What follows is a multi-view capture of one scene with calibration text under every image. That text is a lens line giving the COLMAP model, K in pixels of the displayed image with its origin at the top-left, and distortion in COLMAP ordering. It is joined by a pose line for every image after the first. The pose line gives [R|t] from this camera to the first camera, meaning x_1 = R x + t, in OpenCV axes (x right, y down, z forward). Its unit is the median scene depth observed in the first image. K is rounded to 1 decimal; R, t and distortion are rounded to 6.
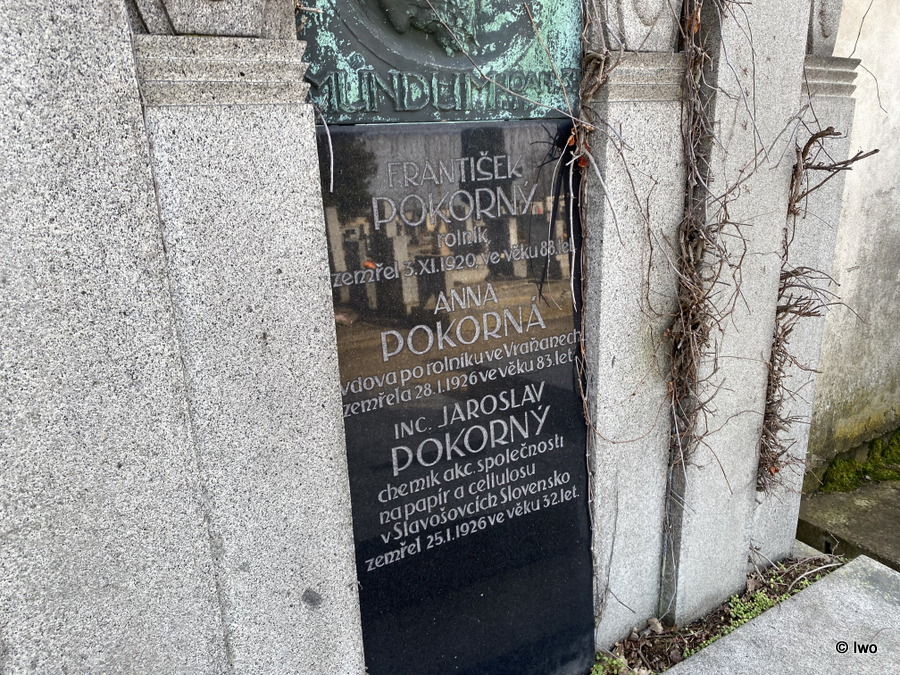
lens RADIAL K [[699.6, 0, 445.6], [0, 699.6, 334.6], [0, 0, 1]] dist [0.012060, -0.008254]
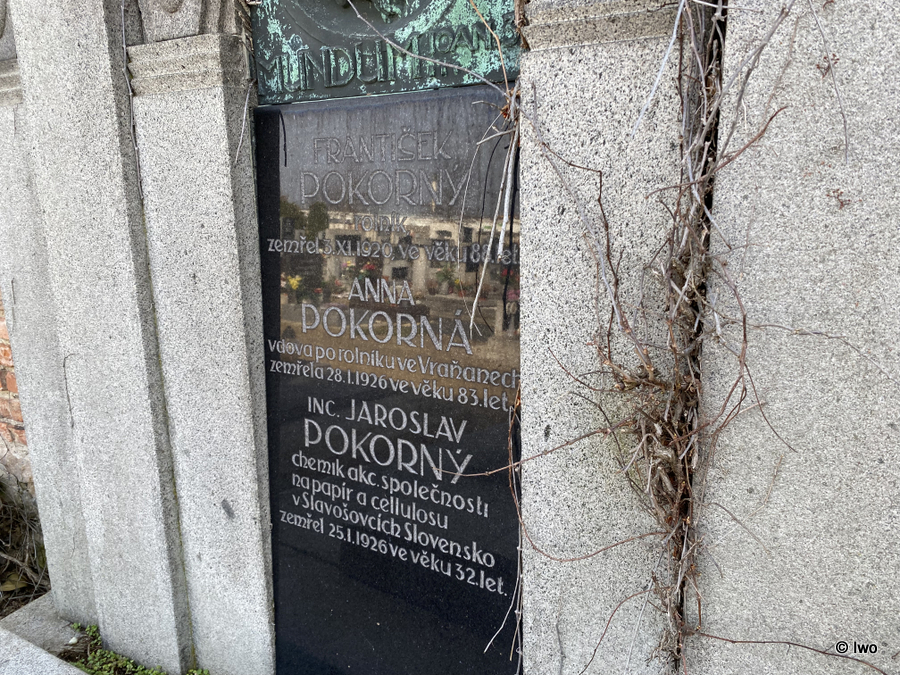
lens RADIAL K [[699.6, 0, 445.6], [0, 699.6, 334.6], [0, 0, 1]] dist [0.012060, -0.008254]
pose [[0.468791, 0.226958, -0.853654, 0.825780], [-0.237277, 0.963263, 0.125796, -0.127576], [0.850843, 0.143581, 0.505421, 0.603976]]
